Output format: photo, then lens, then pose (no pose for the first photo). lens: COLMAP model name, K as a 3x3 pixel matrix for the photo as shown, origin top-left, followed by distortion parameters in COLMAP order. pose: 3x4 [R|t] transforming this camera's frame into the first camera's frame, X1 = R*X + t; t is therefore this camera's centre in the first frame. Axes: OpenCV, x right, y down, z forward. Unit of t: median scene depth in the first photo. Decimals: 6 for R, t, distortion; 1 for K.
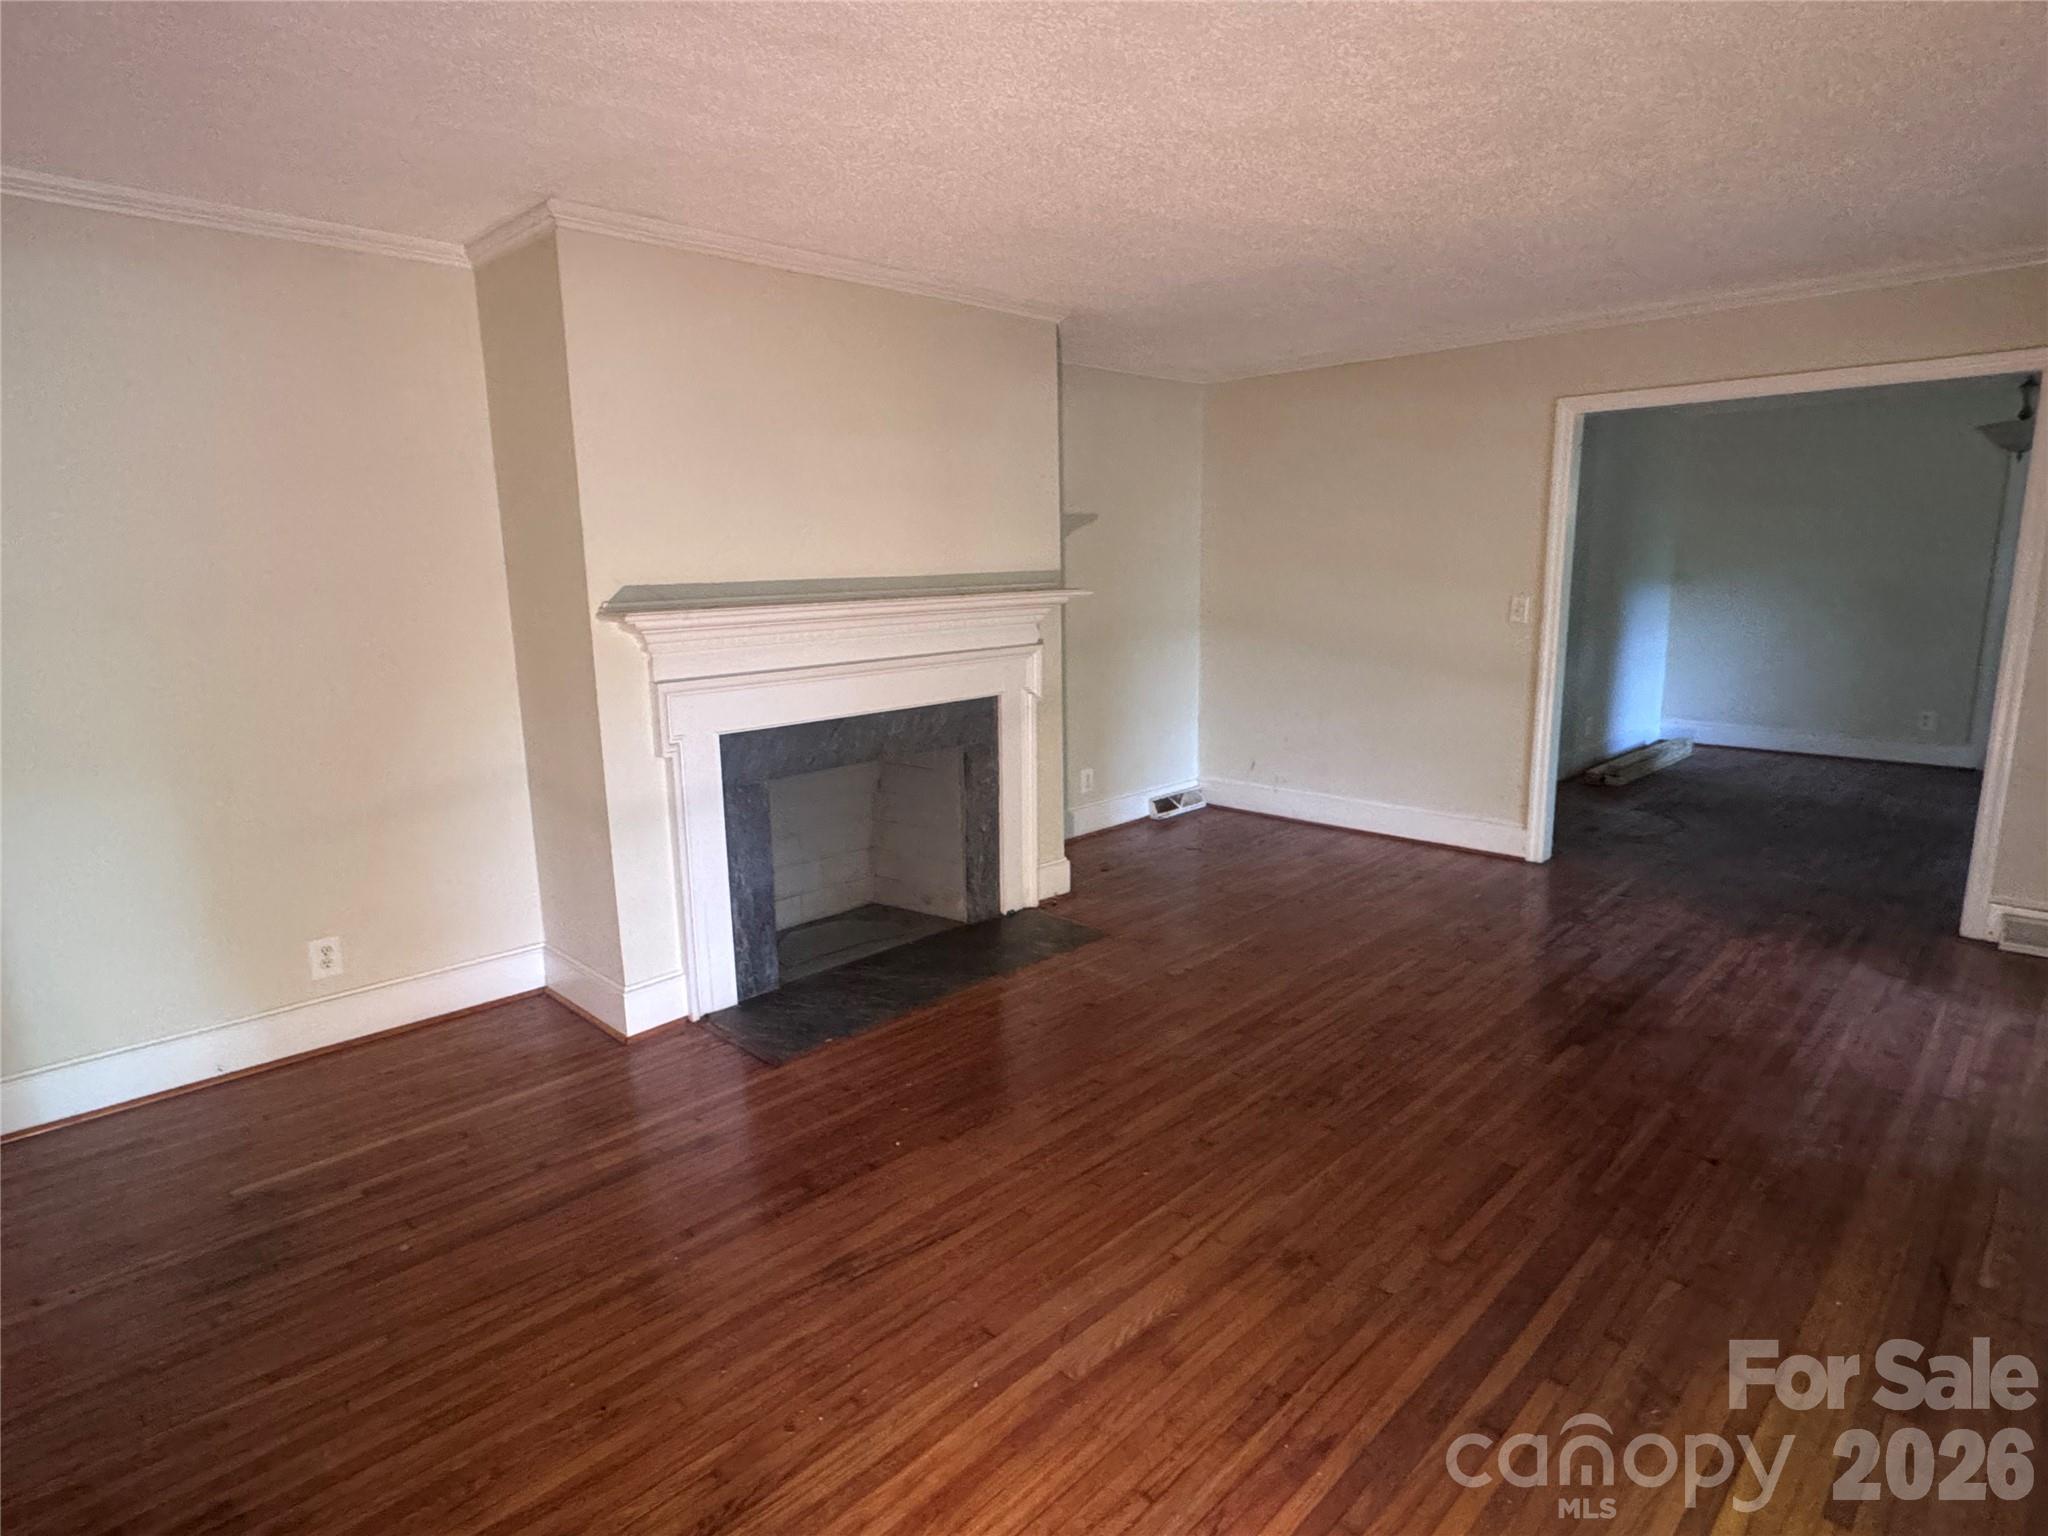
lens RADIAL K [[1108.7, 0, 1024.0], [0, 1108.7, 768.0], [0, 0, 1]] dist [0.001164, 0.000152]
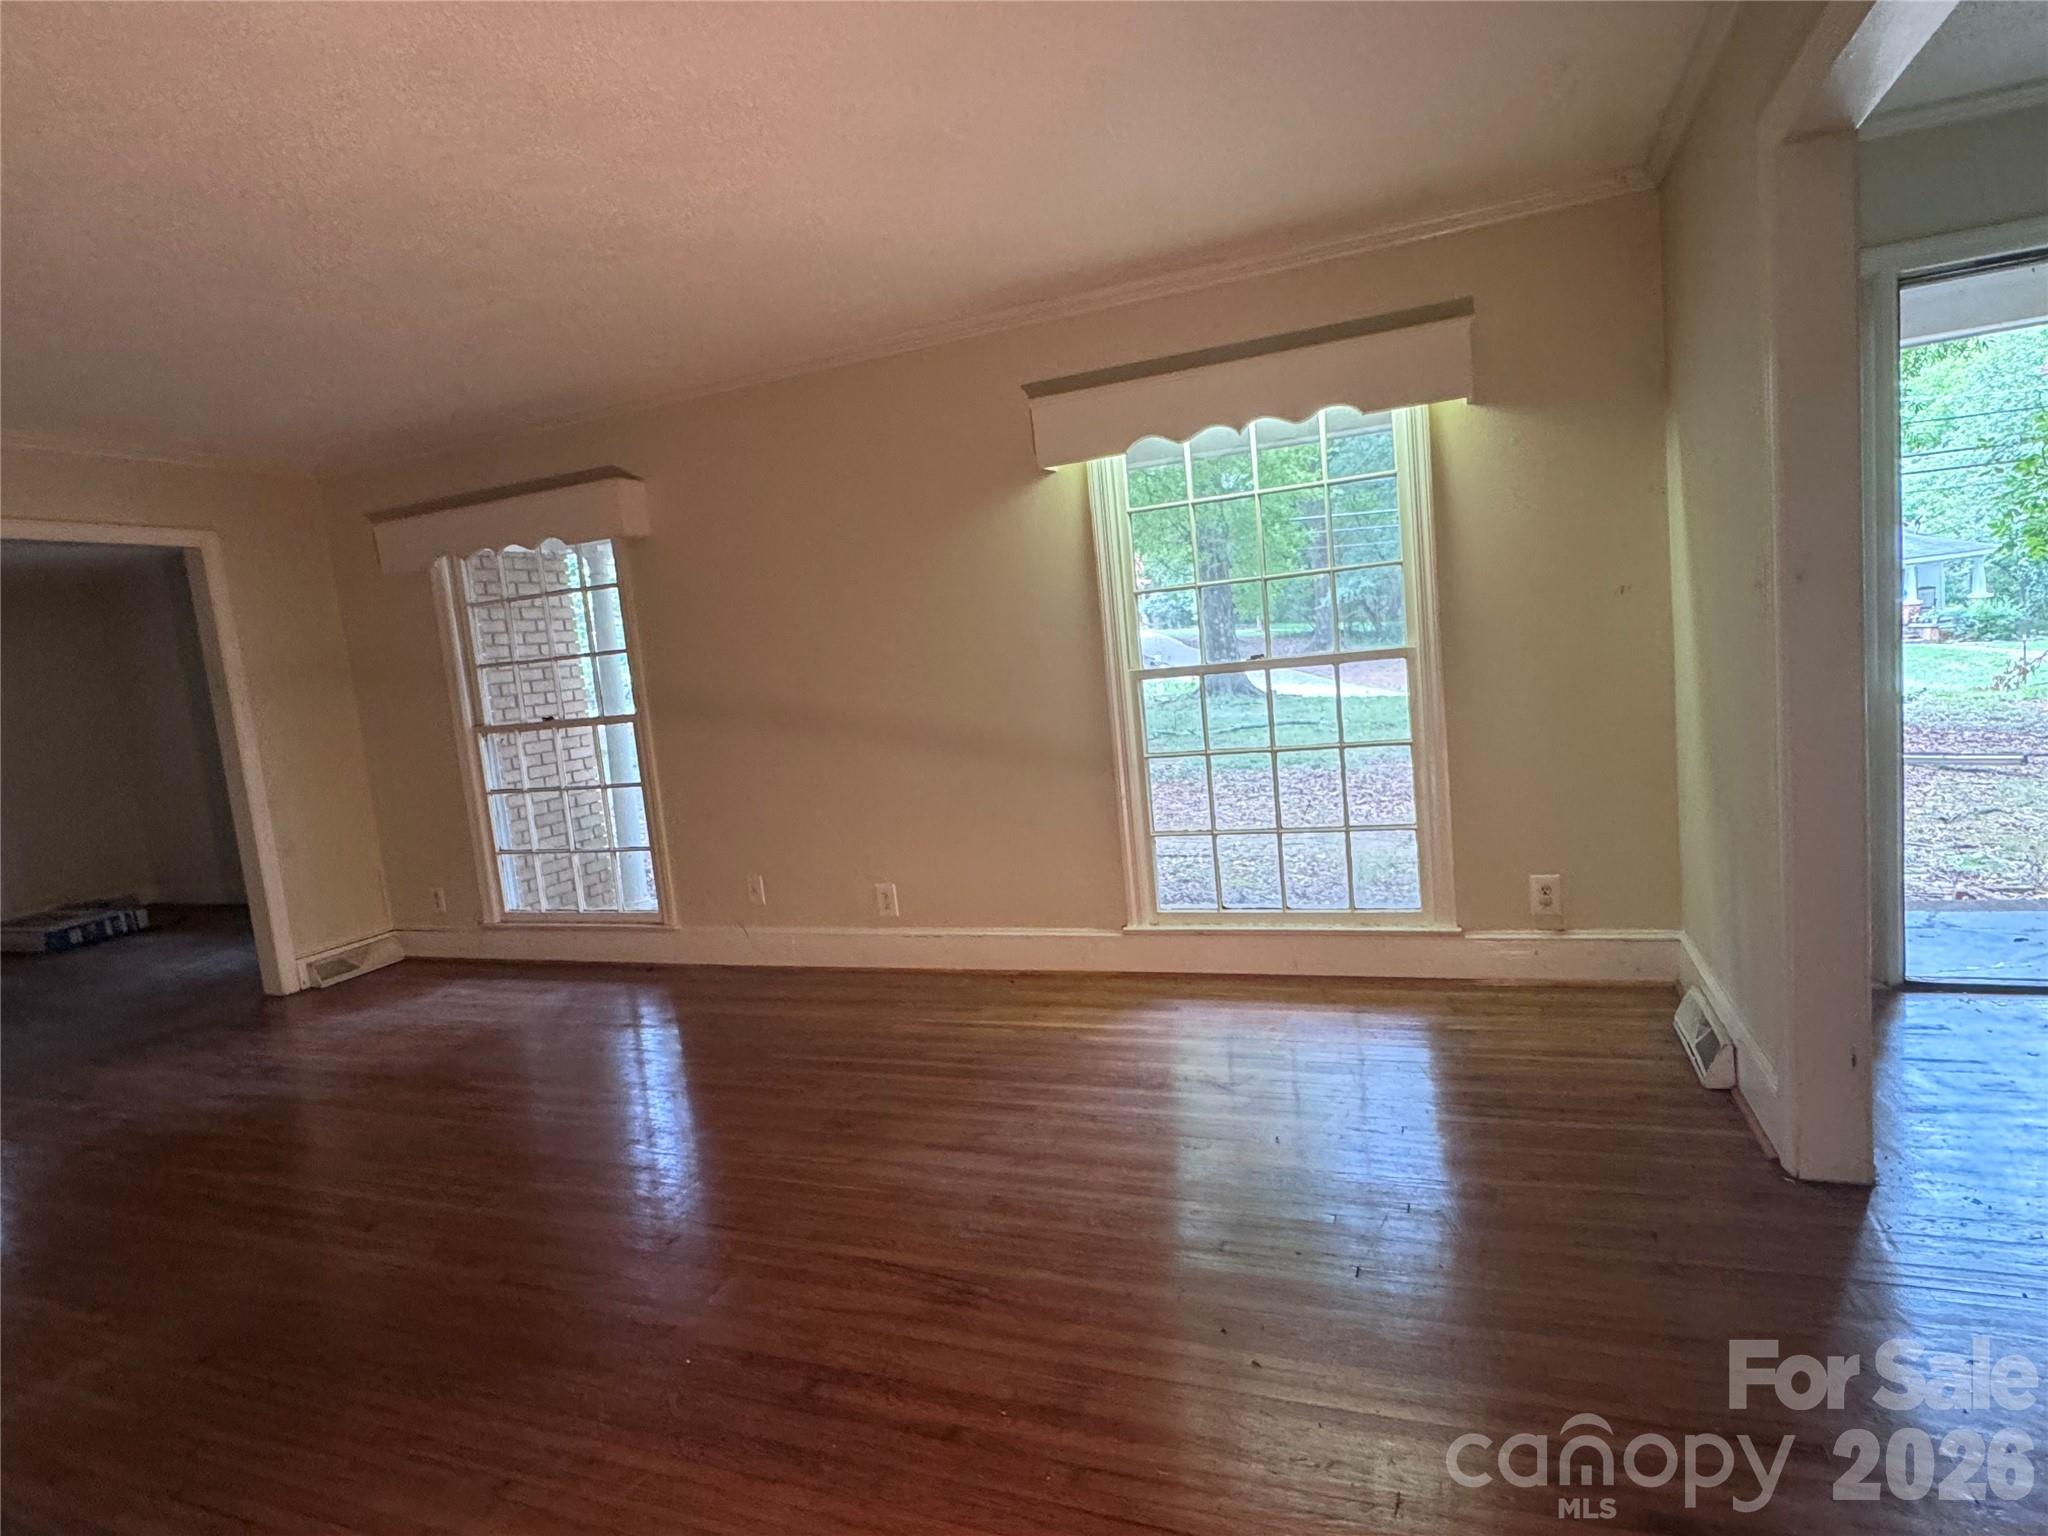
lens RADIAL K [[1108.7, 0, 1024.0], [0, 1108.7, 768.0], [0, 0, 1]] dist [0.001164, 0.000152]
pose [[-0.396470, -0.026867, 0.917654, -1.023514], [0.259503, 0.955527, 0.140093, -0.082660], [-0.880608, 0.293676, -0.371866, 1.165808]]
